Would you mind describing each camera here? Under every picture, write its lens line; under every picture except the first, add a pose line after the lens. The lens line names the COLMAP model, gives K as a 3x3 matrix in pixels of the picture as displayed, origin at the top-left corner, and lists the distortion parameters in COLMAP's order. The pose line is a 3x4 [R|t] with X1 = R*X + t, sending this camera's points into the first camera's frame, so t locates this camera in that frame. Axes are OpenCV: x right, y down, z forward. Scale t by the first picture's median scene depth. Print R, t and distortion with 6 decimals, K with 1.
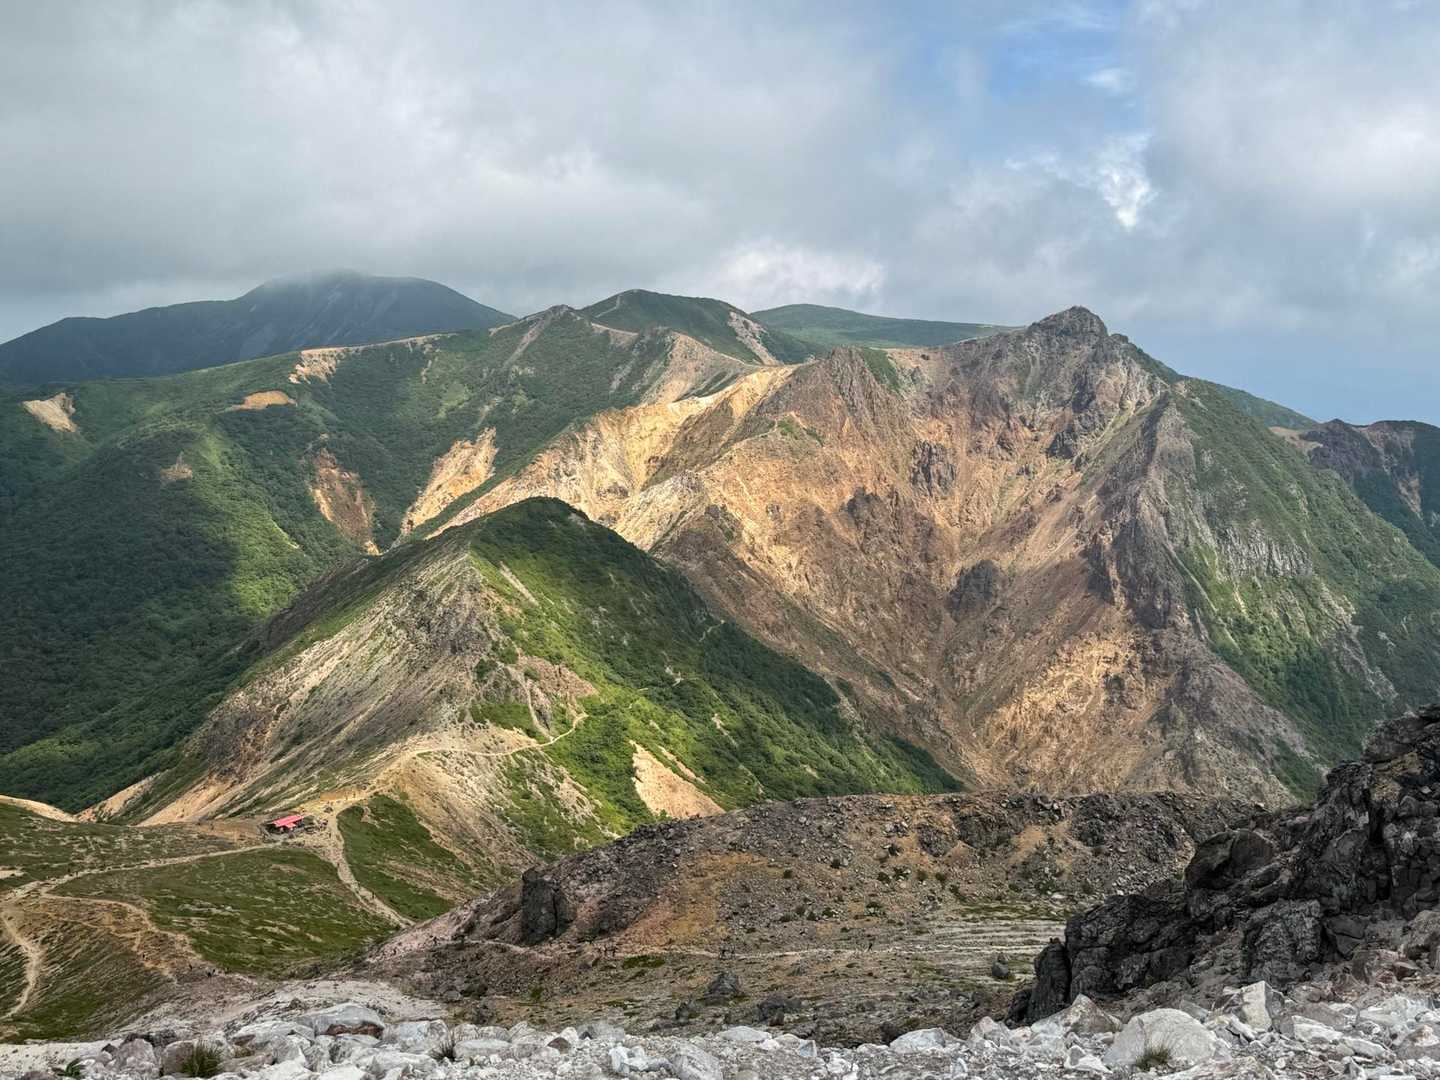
lens RADIAL K [[1513.5, 0, 720.0], [0, 1513.5, 540.0], [0, 0, 1]] dist [0.134240, -0.021928]
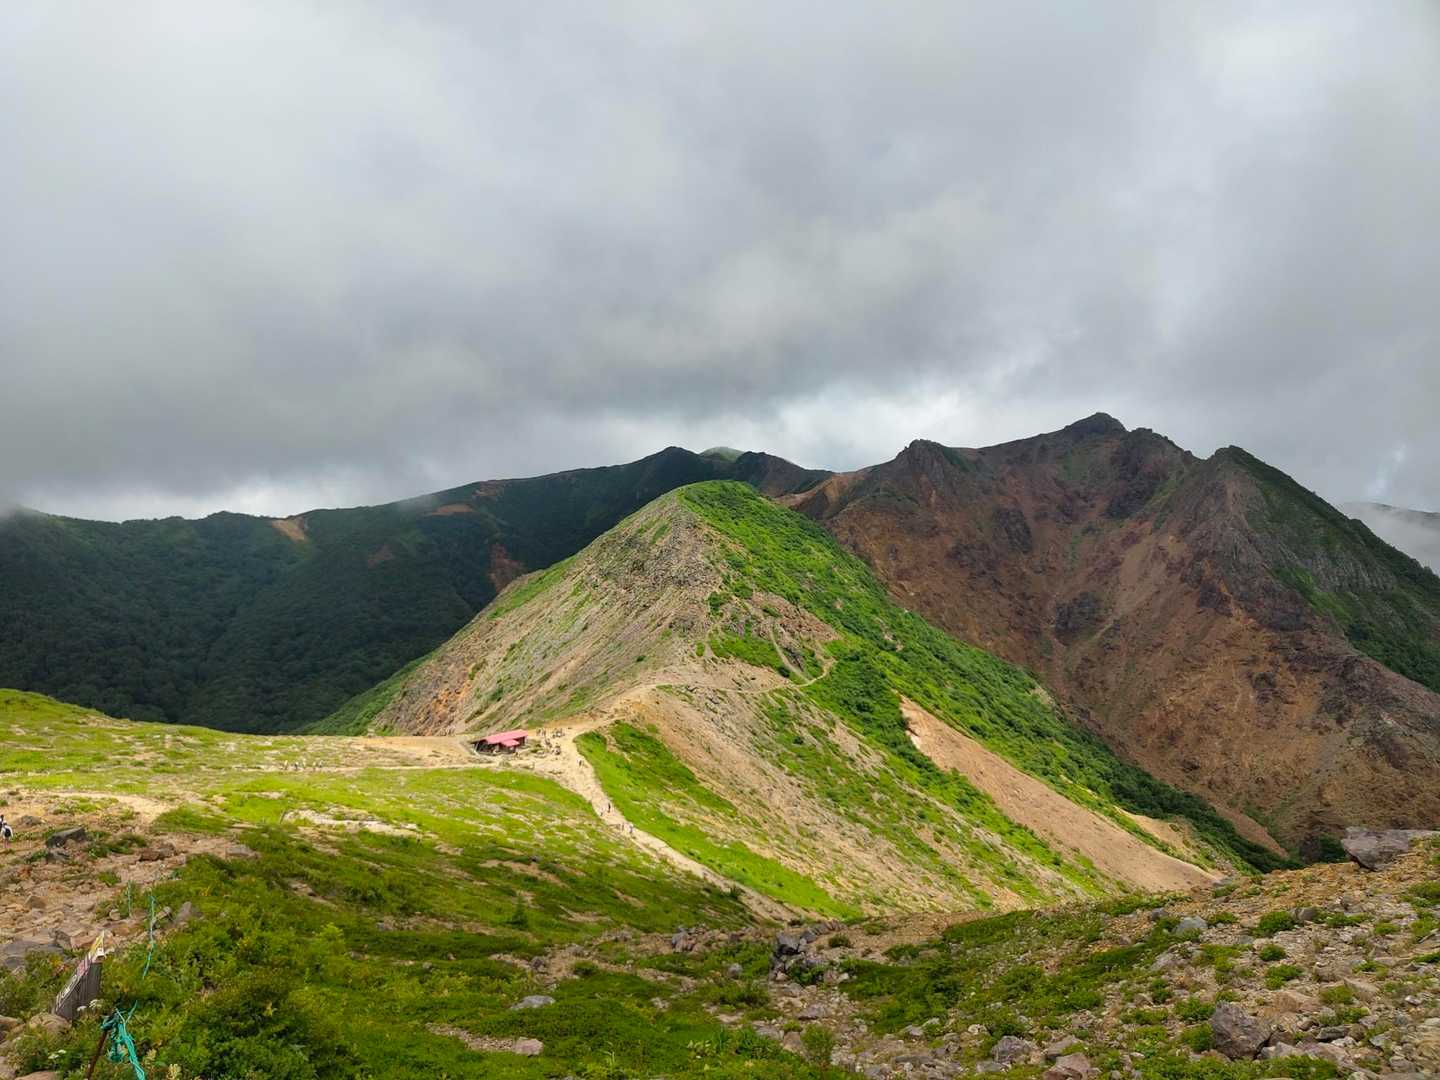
lens RADIAL K [[993.0, 0, 720.0], [0, 993.0, 540.0], [0, 0, 1]] dist [0.049601, -0.002749]
pose [[0.999559, -0.022670, -0.019205, -0.141398], [0.019859, 0.990552, -0.135689, 0.124012], [0.022100, 0.135248, 0.990565, 0.449462]]
